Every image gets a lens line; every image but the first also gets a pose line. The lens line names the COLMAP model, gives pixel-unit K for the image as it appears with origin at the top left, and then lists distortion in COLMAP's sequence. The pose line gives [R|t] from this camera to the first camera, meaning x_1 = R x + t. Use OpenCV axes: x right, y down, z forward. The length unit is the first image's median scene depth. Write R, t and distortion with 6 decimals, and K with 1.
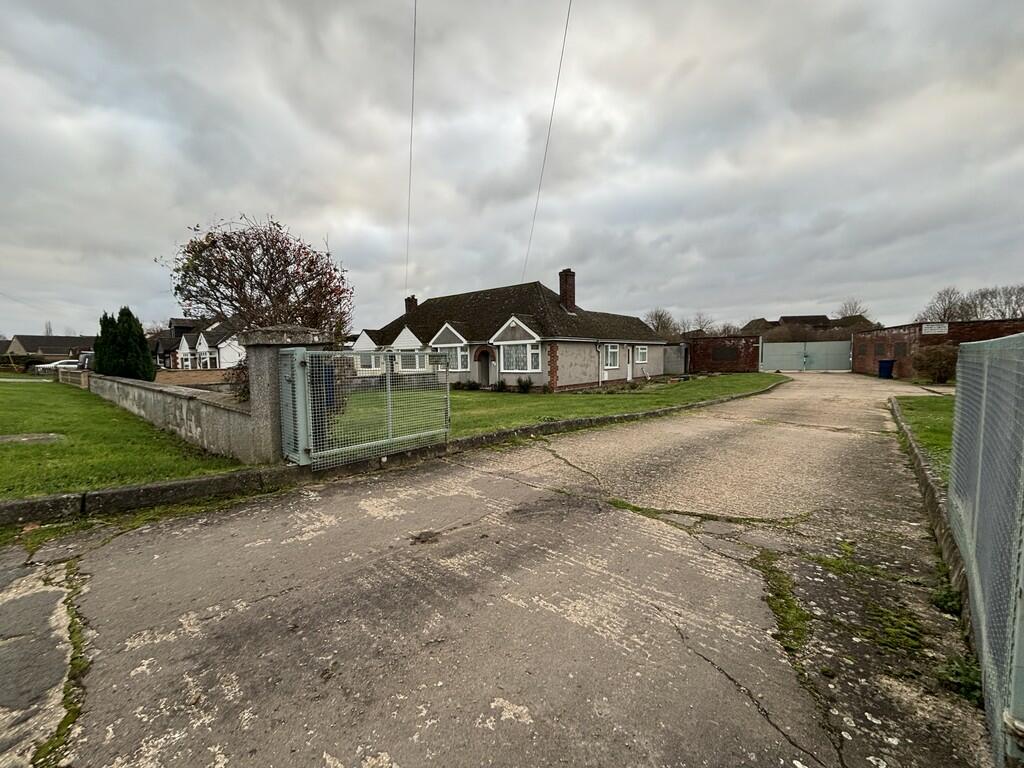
lens RADIAL K [[412.5, 0, 507.4], [0, 412.5, 385.7], [0, 0, 1]] dist [0.010627, -0.004375]
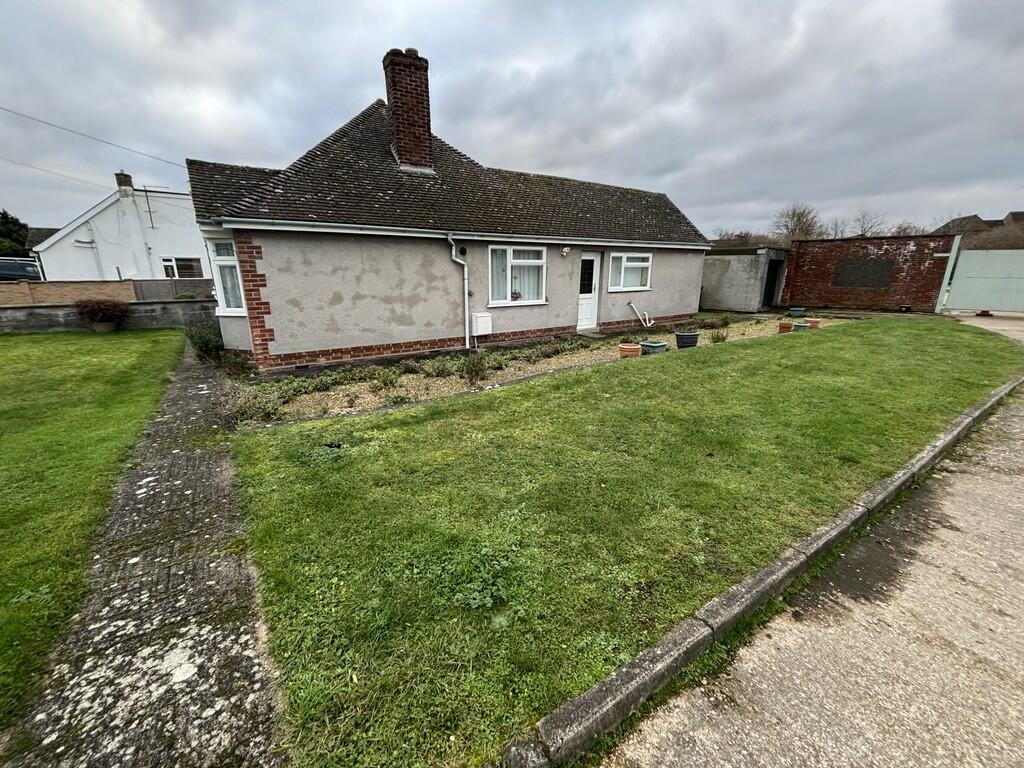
lens RADIAL K [[412.5, 0, 507.4], [0, 412.5, 385.7], [0, 0, 1]] dist [0.010627, -0.004375]
pose [[0.966085, 0.084975, -0.243841, 0.371546], [-0.032942, 0.977145, 0.210004, -0.051386], [0.256114, -0.194849, 0.946805, 0.587404]]
